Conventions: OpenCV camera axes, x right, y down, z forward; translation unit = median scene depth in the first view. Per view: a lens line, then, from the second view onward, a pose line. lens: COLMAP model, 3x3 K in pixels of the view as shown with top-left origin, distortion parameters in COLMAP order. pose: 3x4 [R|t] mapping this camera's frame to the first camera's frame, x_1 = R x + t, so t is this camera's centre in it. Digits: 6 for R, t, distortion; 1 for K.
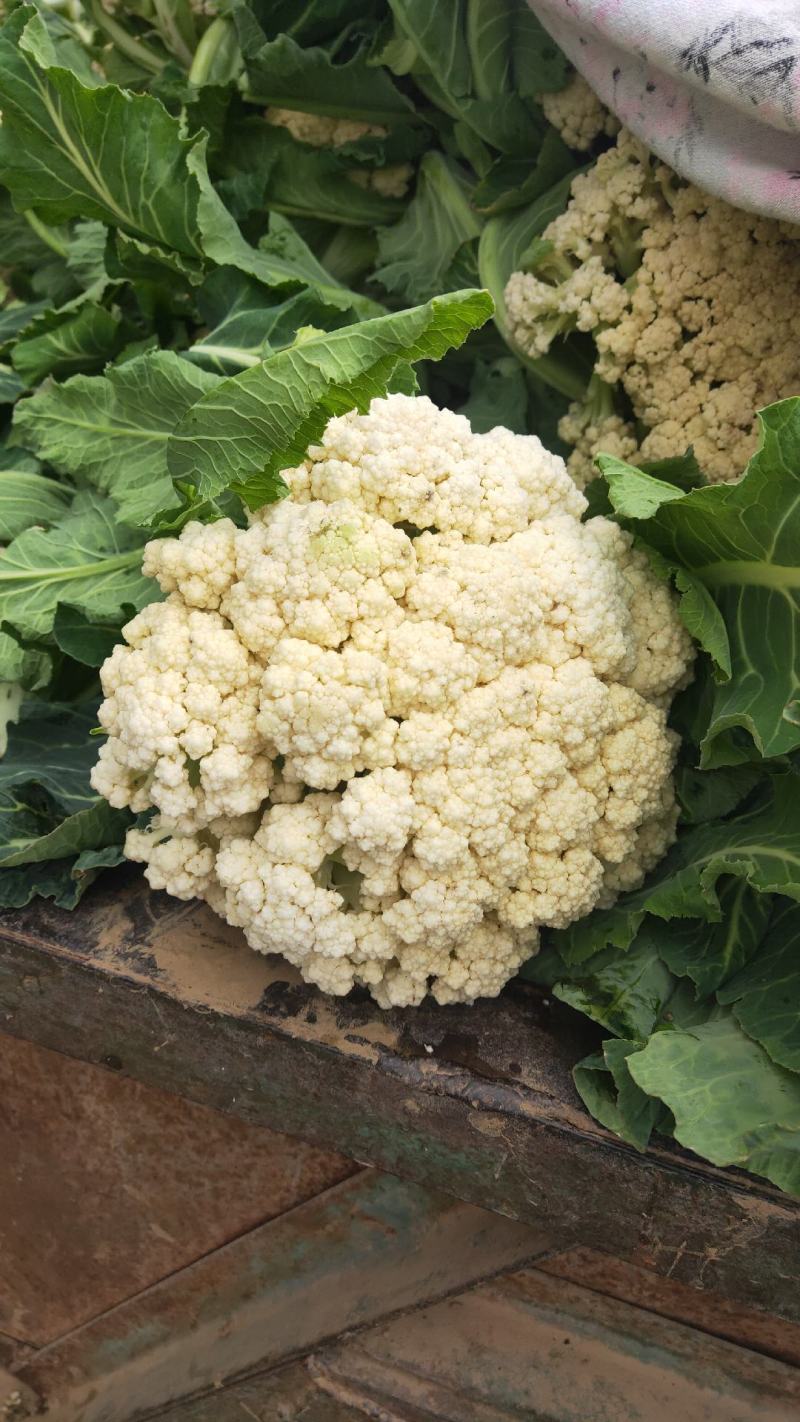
lens RADIAL K [[1331.3, 0, 361.3], [0, 1331.3, 747.7], [0, 0, 1]] dist [0.027837, -0.041553]
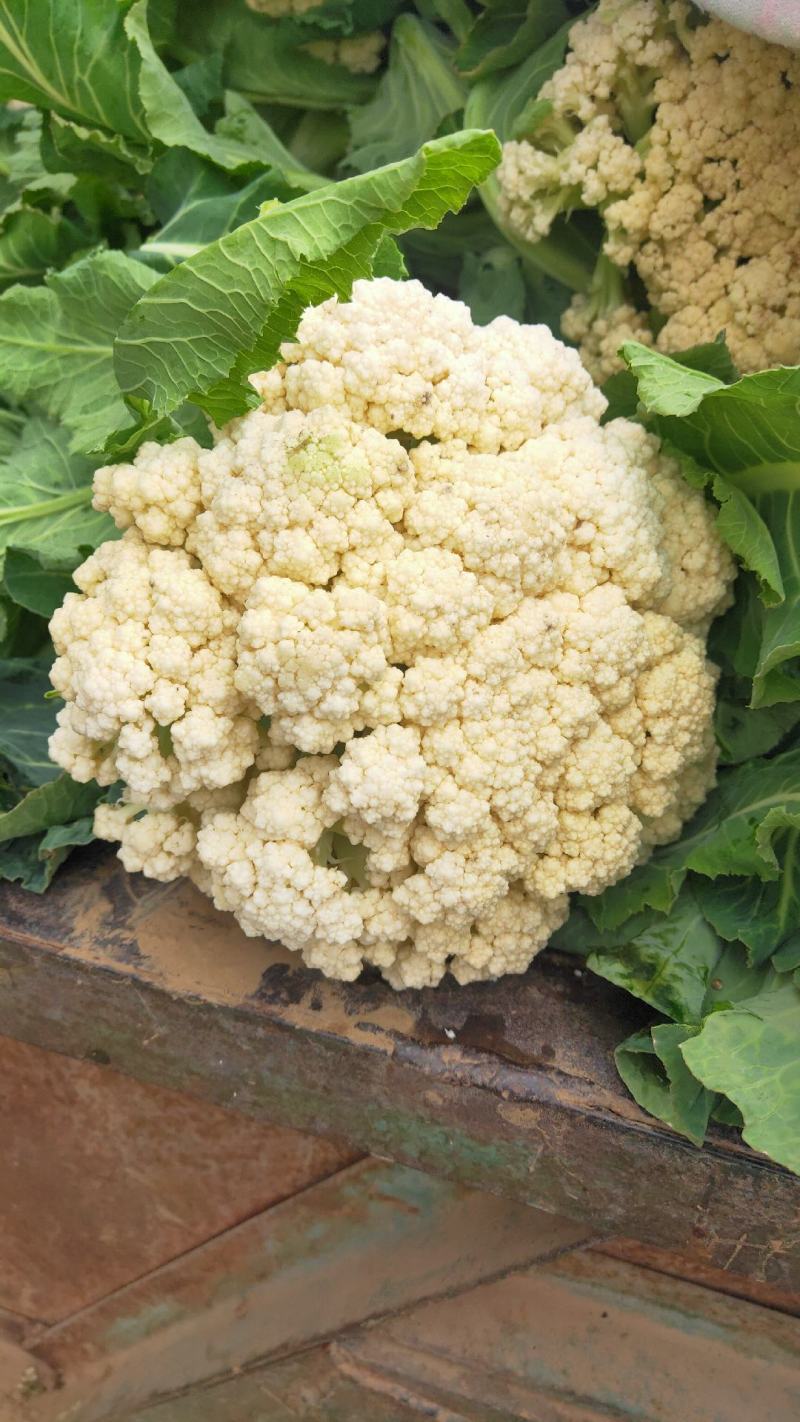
lens RADIAL K [[1331.3, 0, 366.7], [0, 1331.3, 774.2], [0, 0, 1]] dist [0.027837, -0.041553]
pose [[0.998902, -0.046310, 0.007029, -0.002977], [0.045695, 0.996423, 0.071090, -0.011898], [-0.010296, -0.070691, 0.997445, 0.121241]]
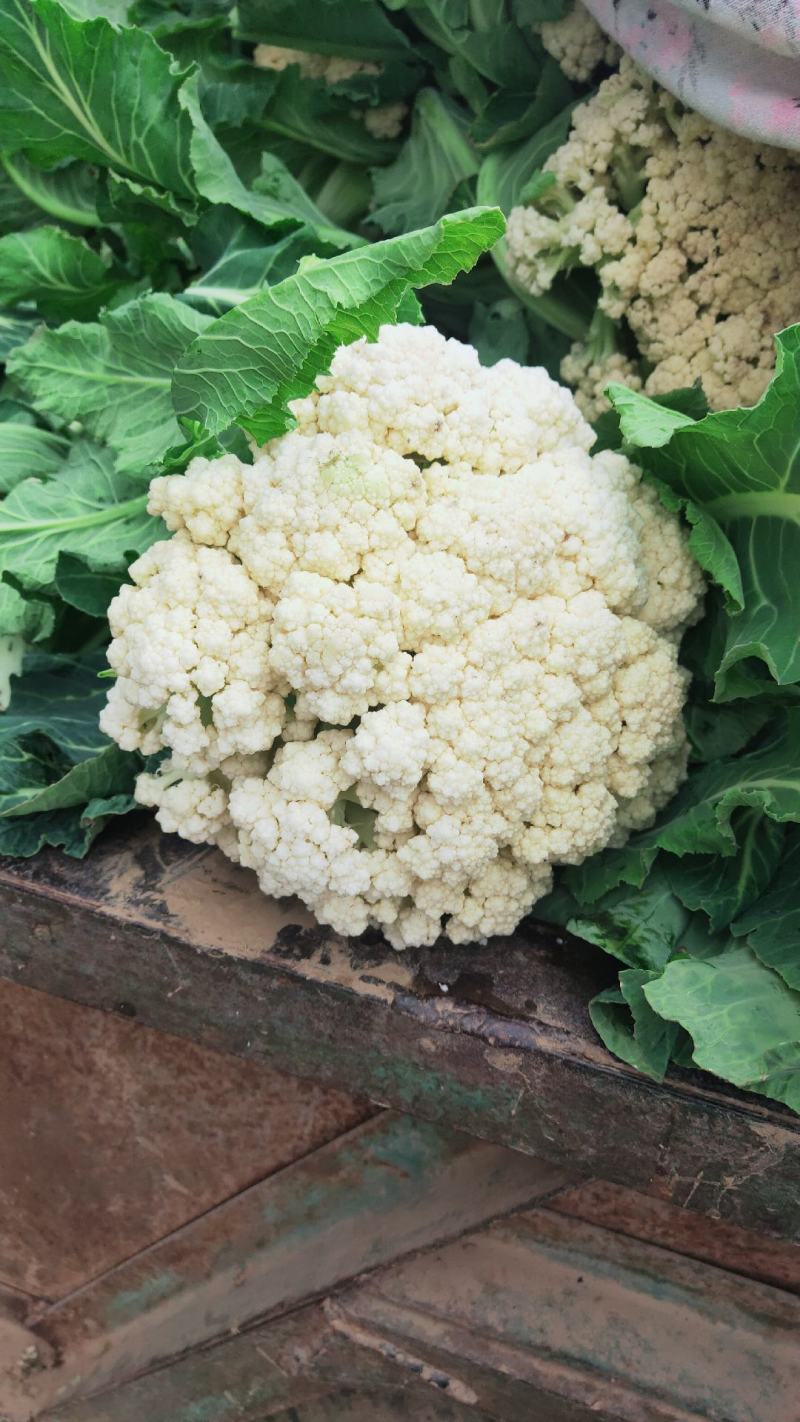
lens RADIAL K [[1331.3, 0, 361.4], [0, 1331.3, 763.2], [0, 0, 1]] dist [0.027837, -0.041553]
pose [[0.999834, -0.017513, 0.004973, -0.012729], [0.017333, 0.999269, 0.034079, 0.021536], [-0.005566, -0.033987, 0.999407, 0.005789]]
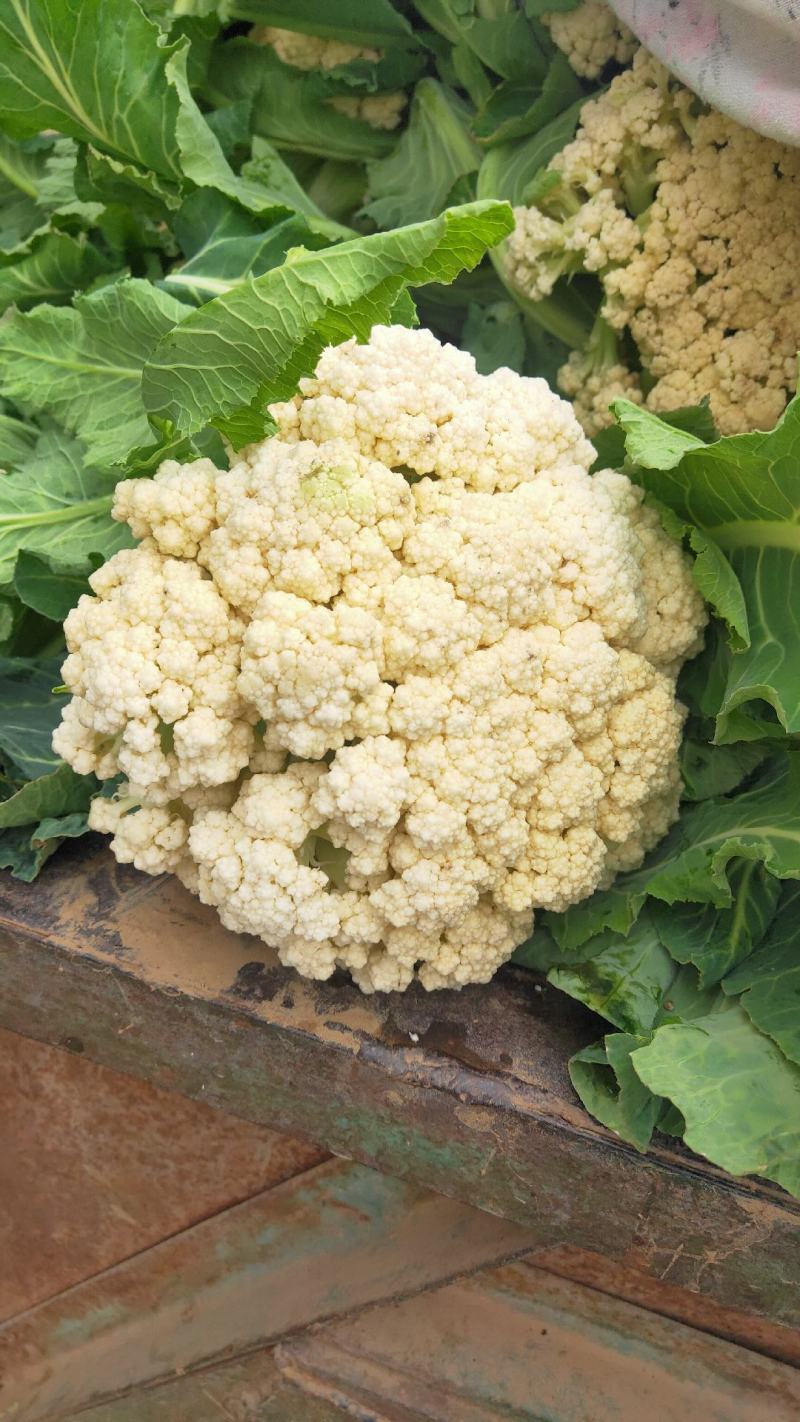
lens RADIAL K [[1331.3, 0, 375.2], [0, 1331.3, 757.6], [0, 0, 1]] dist [0.027837, -0.041553]
pose [[0.999210, 0.018180, 0.035329, -0.012598], [-0.019388, 0.999228, 0.034160, -0.001217], [-0.034681, -0.034818, 0.998792, 0.072031]]
